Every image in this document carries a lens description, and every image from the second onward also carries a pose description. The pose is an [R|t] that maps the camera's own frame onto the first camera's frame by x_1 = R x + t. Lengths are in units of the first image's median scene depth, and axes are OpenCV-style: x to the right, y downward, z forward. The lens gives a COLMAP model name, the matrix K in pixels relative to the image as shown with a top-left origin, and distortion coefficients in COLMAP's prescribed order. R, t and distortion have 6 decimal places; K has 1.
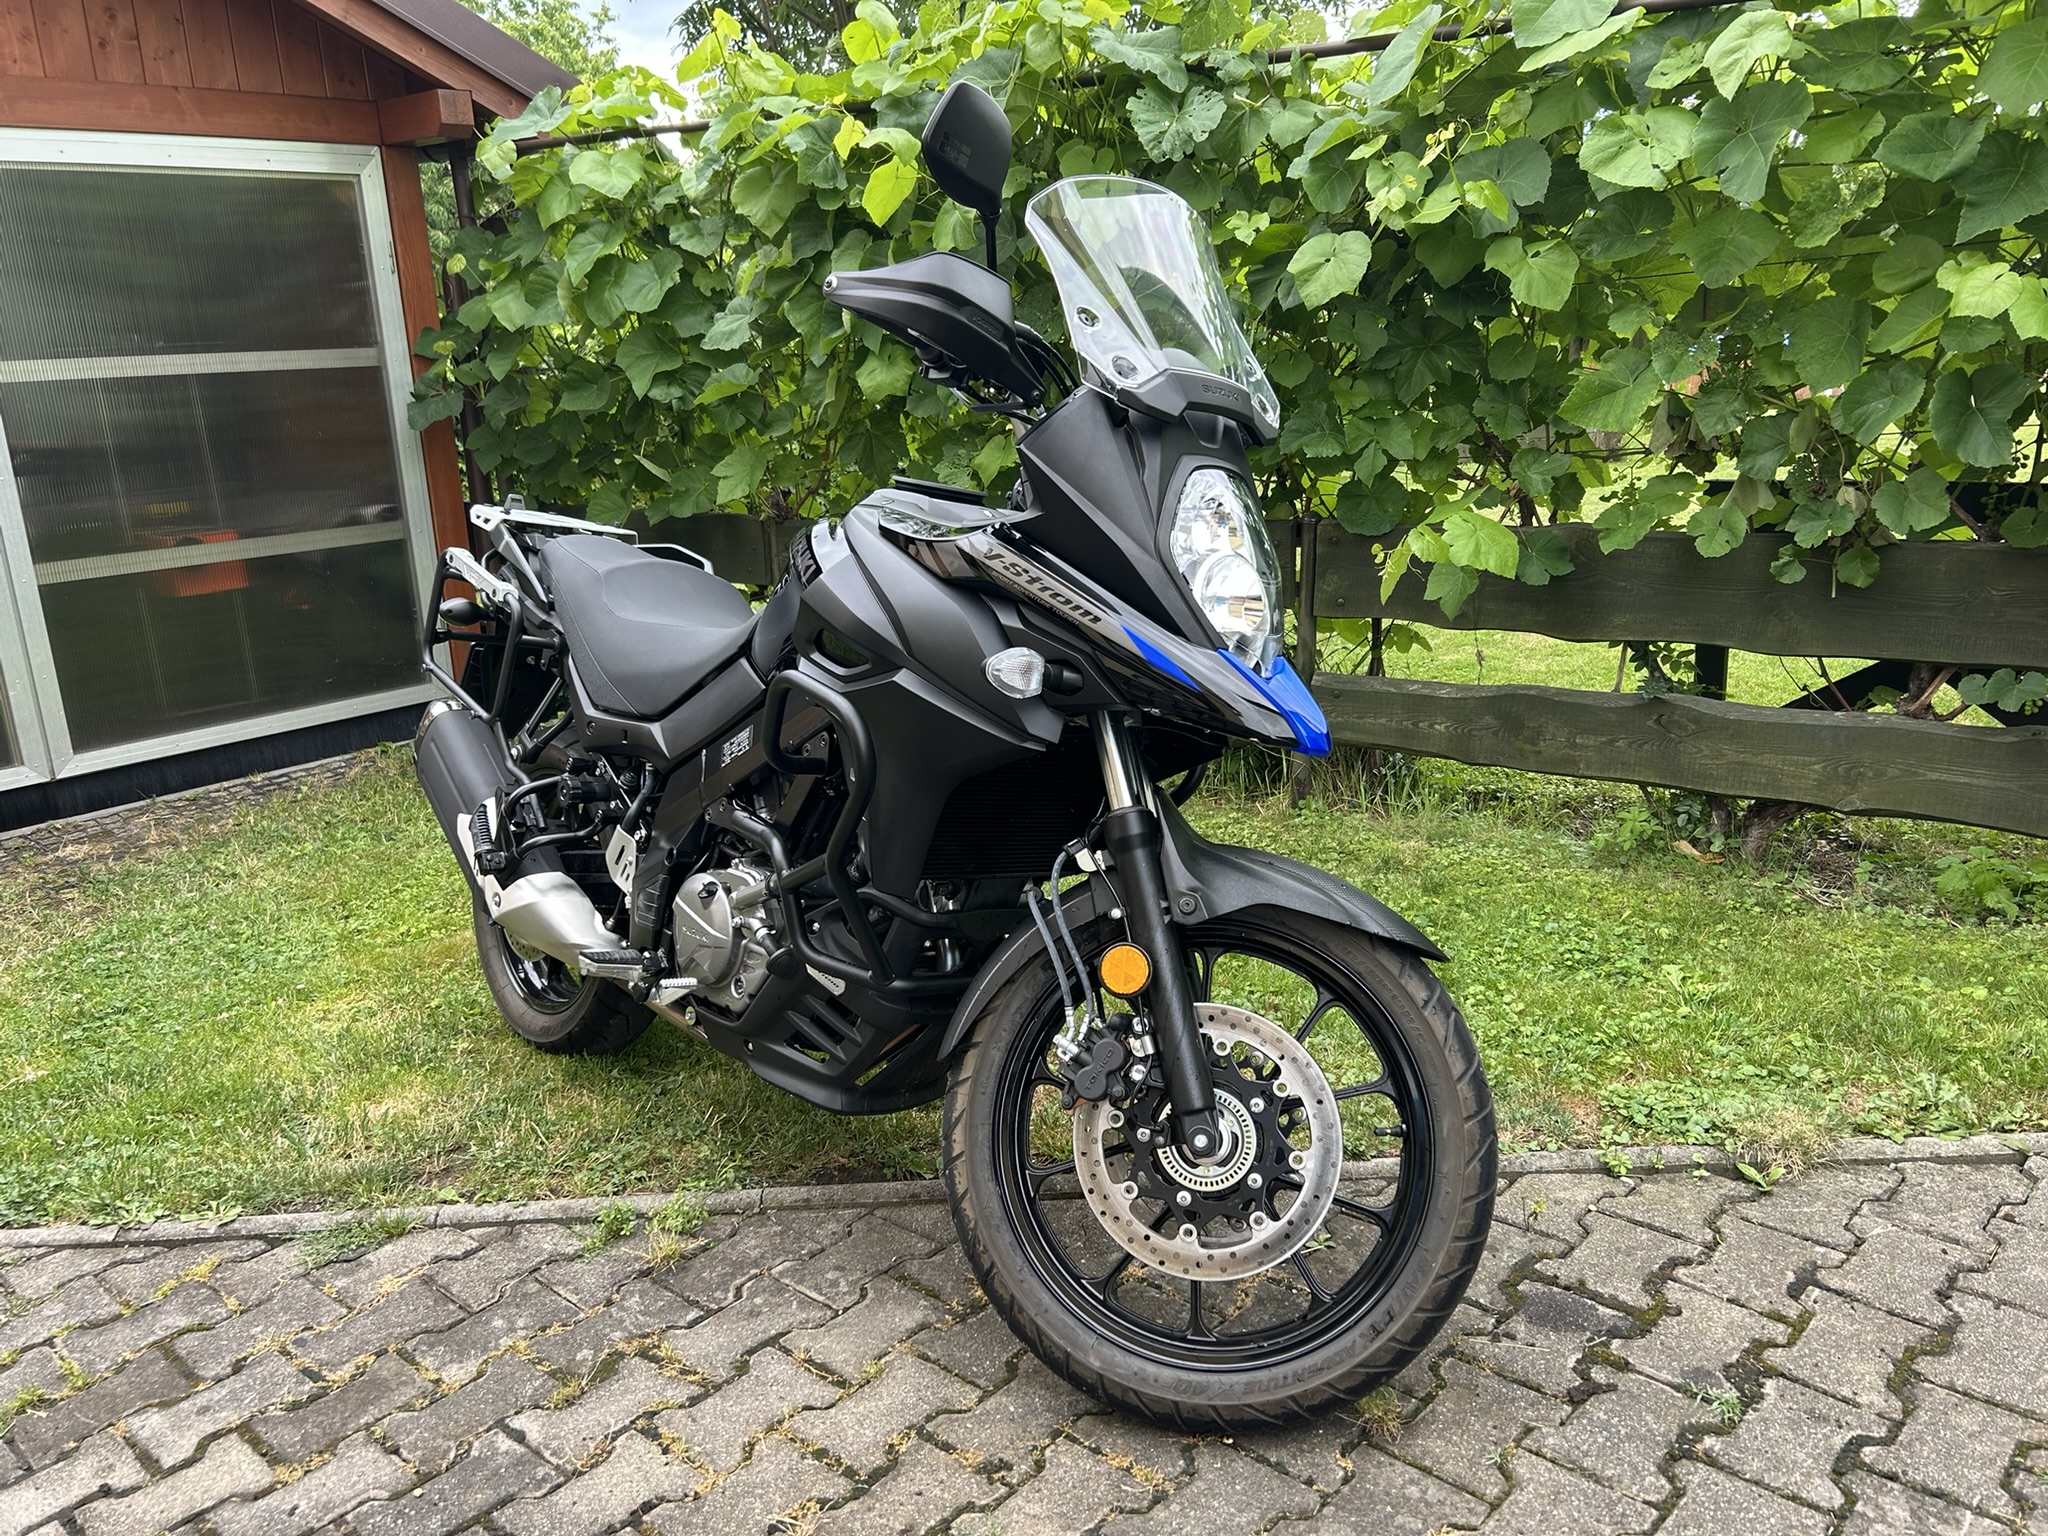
lens RADIAL K [[1551.6, 0, 1024.0], [0, 1551.6, 768.0], [0, 0, 1]] dist [0.029083, -0.028115]
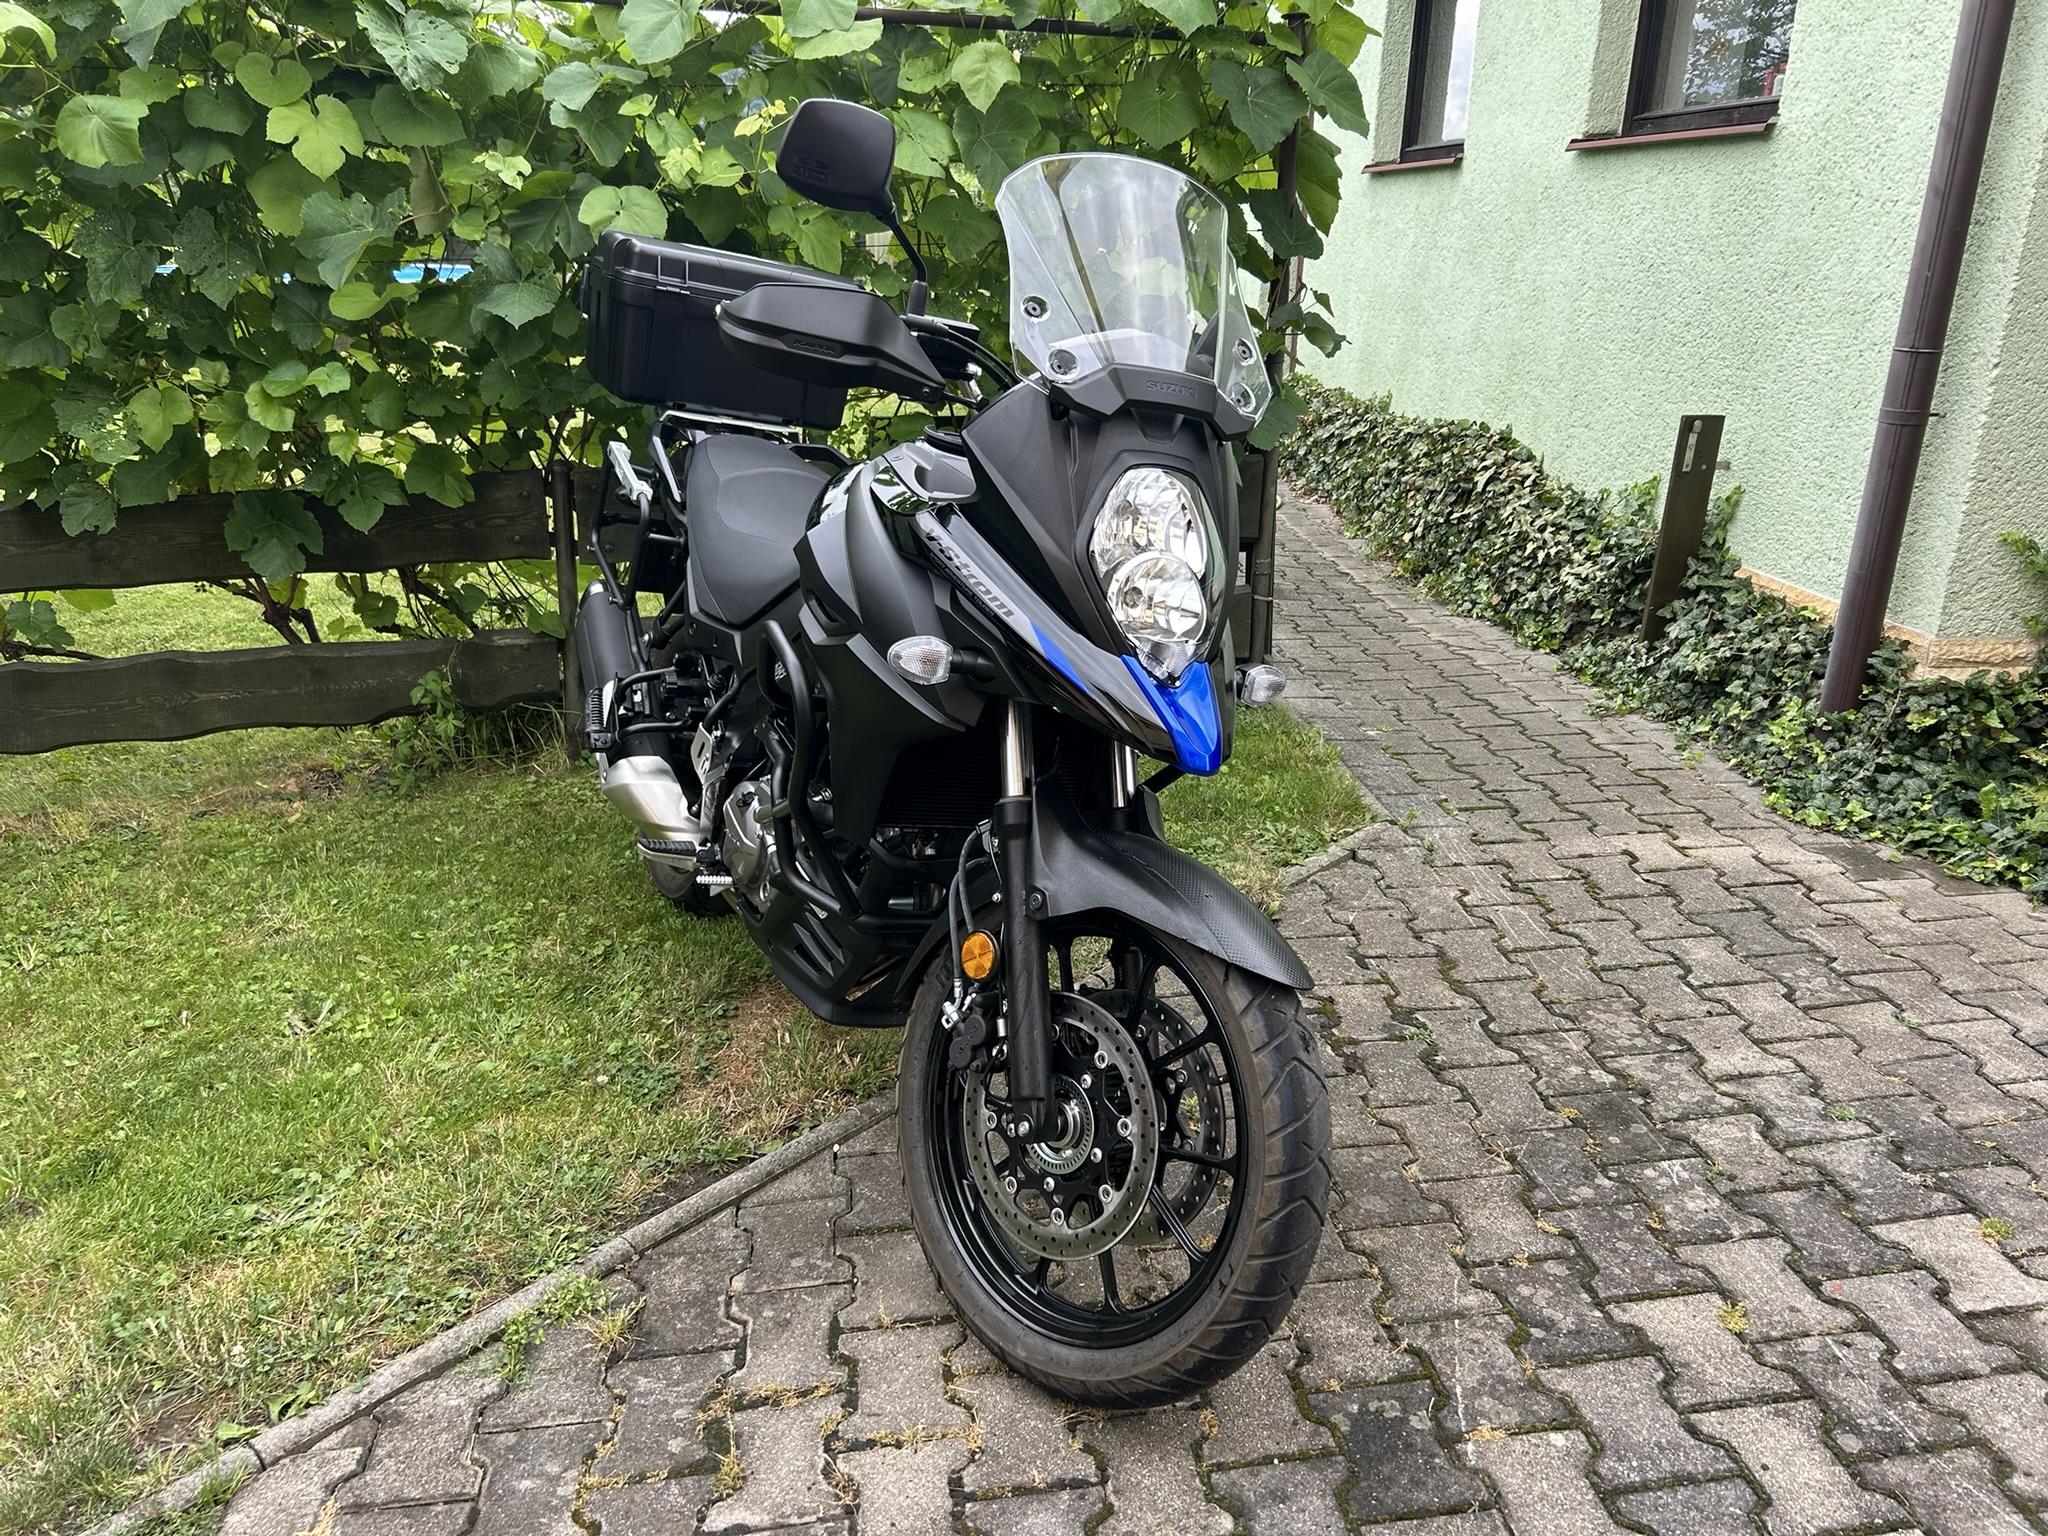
lens RADIAL K [[1552.8, 0, 1033.7], [0, 1552.8, 748.0], [0, 0, 1]] dist [0.071549, -0.099565]
pose [[0.643493, -0.192351, 0.740890, -0.525011], [0.170169, 0.979639, 0.106536, -0.054294], [-0.746297, 0.057521, 0.663123, 0.160721]]
